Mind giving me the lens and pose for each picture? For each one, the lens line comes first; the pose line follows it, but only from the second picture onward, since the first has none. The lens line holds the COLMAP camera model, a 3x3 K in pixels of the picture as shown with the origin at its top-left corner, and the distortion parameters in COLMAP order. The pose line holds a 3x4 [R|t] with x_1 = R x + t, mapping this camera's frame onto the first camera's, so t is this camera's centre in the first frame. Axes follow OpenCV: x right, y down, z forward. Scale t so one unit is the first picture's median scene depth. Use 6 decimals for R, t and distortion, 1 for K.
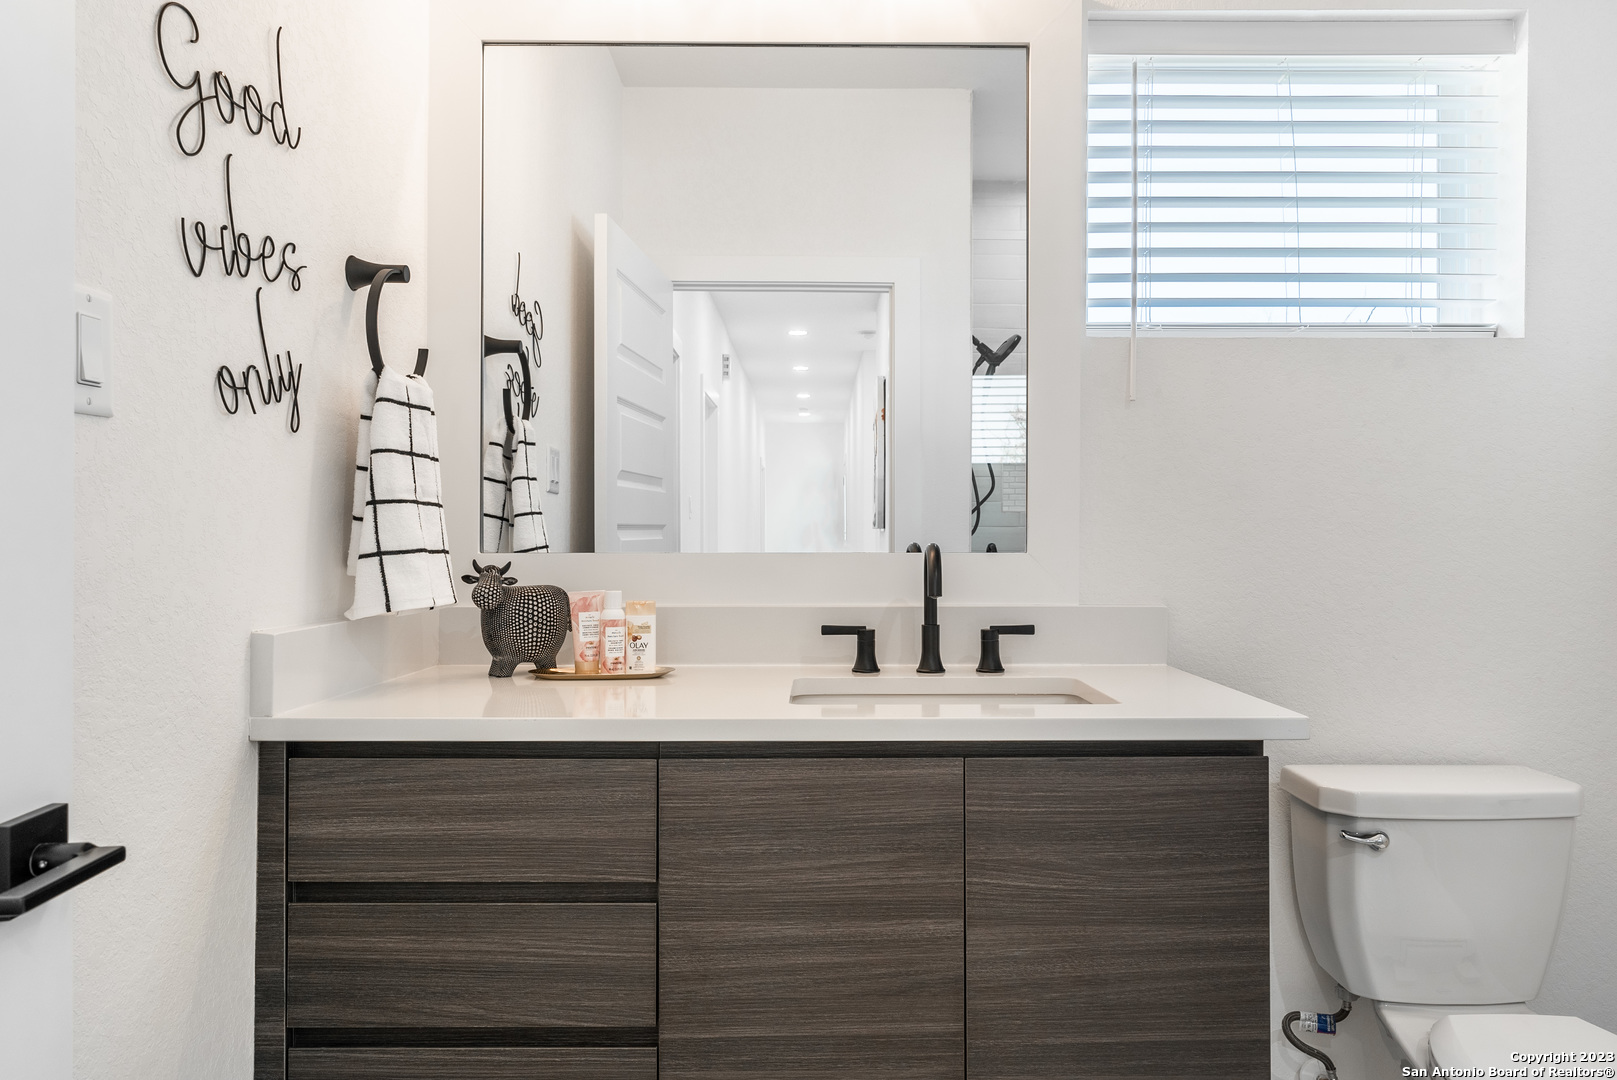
lens RADIAL K [[1081.3, 0, 808.5], [0, 1081.3, 540.0], [0, 0, 1]] dist [0.000008, 0.004510]
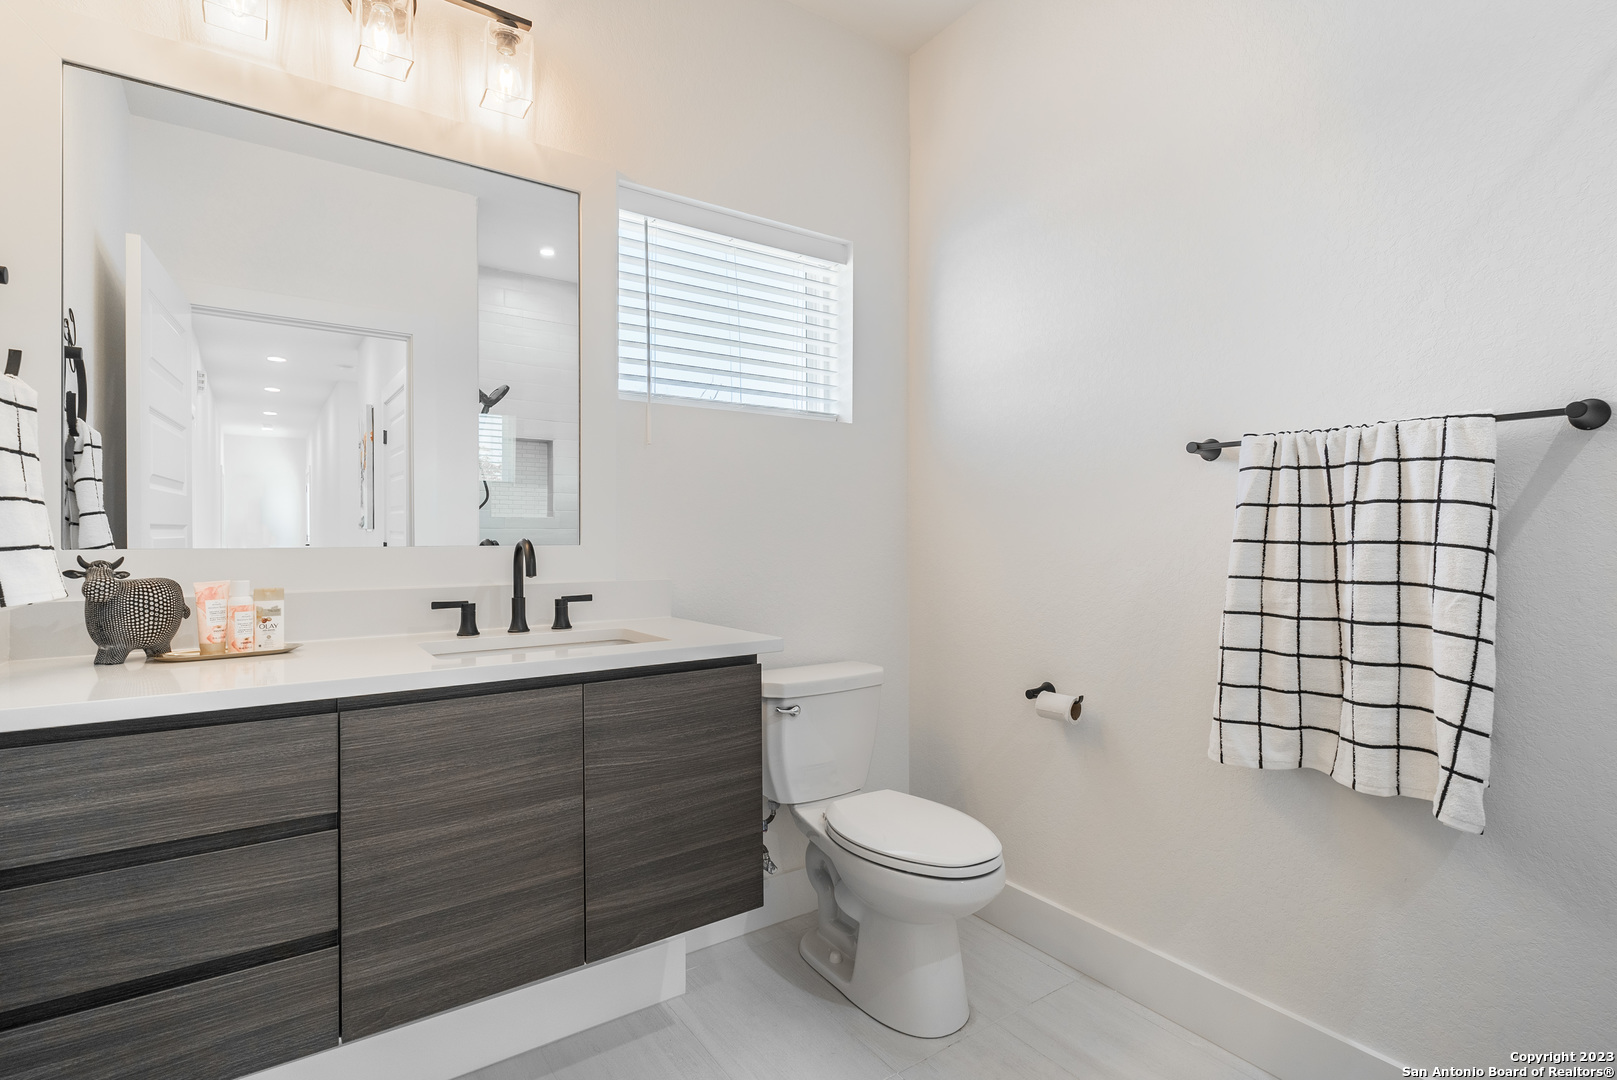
lens RADIAL K [[775.3, 0, 808.5], [0, 775.3, 540.0], [0, 0, 1]] dist [0.002780, -0.000771]
pose [[0.824886, -0.005168, 0.565276, -0.176351], [0.004127, 0.999987, 0.003120, 0.004280], [-0.565284, -0.000241, 0.824896, -0.032907]]
